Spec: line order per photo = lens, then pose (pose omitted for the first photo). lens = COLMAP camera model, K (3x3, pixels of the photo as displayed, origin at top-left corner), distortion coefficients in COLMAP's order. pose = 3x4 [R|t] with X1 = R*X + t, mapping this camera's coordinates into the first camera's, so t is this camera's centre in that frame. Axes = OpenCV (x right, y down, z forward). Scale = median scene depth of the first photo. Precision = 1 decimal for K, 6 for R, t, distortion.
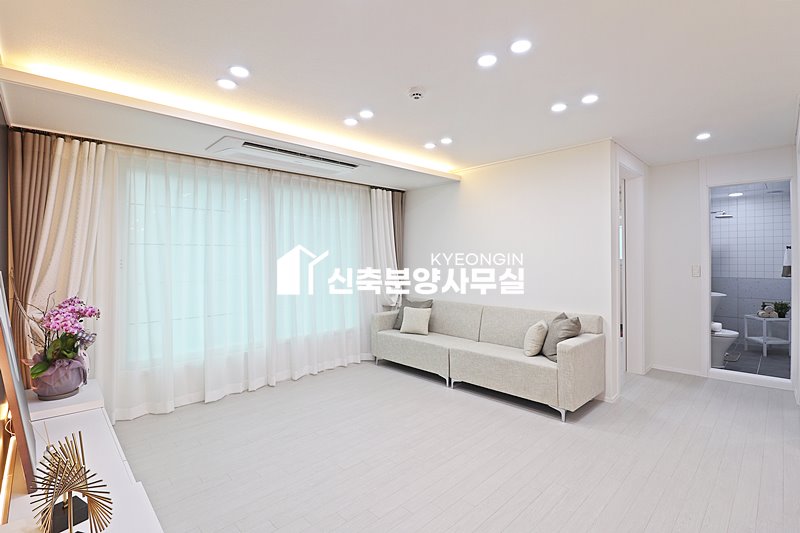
lens RADIAL K [[370.0, 0, 403.8], [0, 370.0, 259.4], [0, 0, 1]] dist [-0.015835, -0.006475]
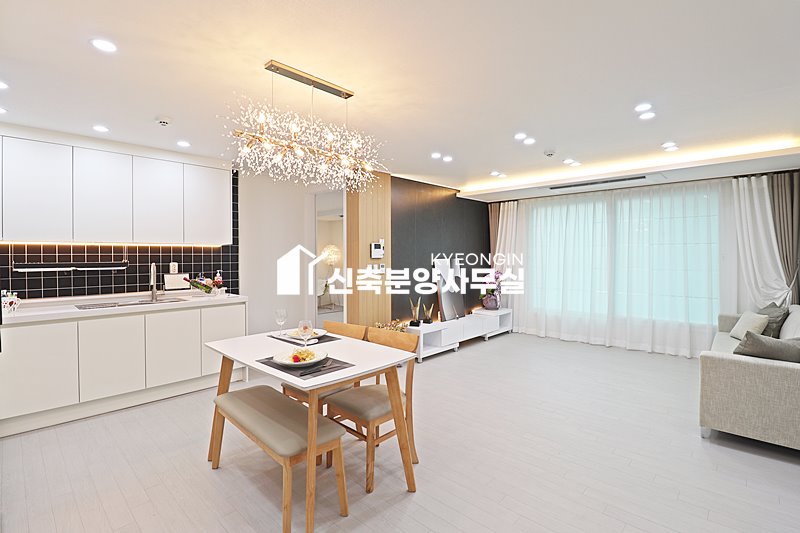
lens RADIAL K [[370.0, 0, 398.6], [0, 370.0, 259.1], [0, 0, 1]] dist [-0.015835, -0.006475]
pose [[0.040107, 0.021031, -0.998974, 1.034939], [-0.002097, 0.999778, 0.020964, -0.012680], [0.999193, 0.001254, 0.040142, 0.173015]]
